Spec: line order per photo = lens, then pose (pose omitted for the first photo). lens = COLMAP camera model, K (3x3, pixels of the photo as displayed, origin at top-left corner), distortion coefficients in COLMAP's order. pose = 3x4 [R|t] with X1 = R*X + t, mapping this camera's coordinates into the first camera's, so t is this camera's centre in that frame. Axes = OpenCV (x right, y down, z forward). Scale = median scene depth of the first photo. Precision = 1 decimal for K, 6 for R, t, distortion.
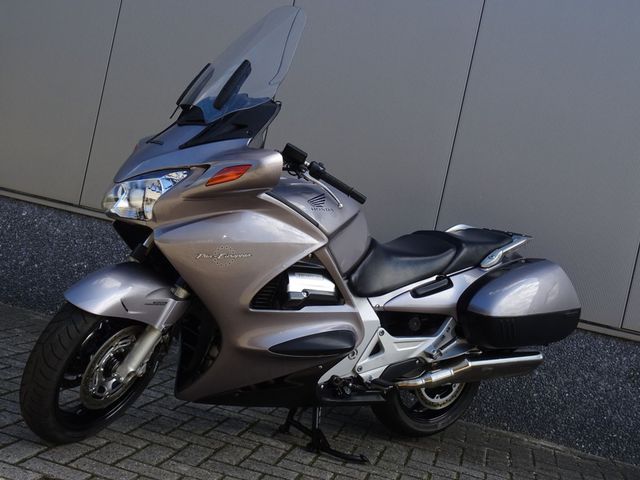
lens RADIAL K [[818.0, 0, 320.0], [0, 818.0, 240.0], [0, 0, 1]] dist [-0.004477, -0.003604]
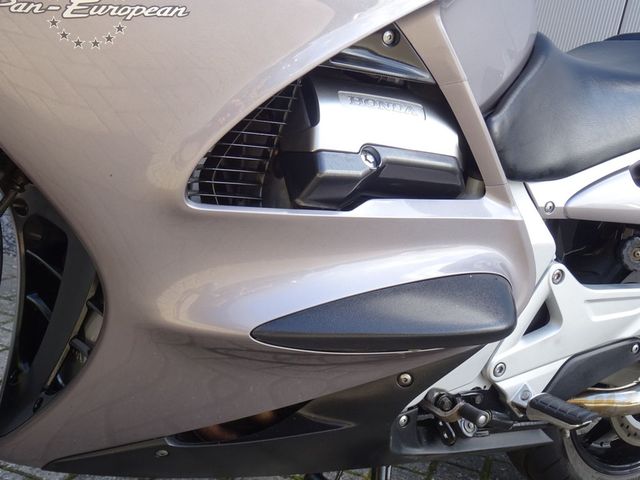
lens RADIAL K [[959.1, 0, 320.0], [0, 959.1, 240.0], [0, 0, 1]] dist [0.011941, 0.005886]
pose [[0.999500, 0.016041, -0.027251, -0.024867], [-0.013091, 0.994369, 0.105164, 0.054481], [0.028785, -0.104755, 0.994081, 0.589924]]
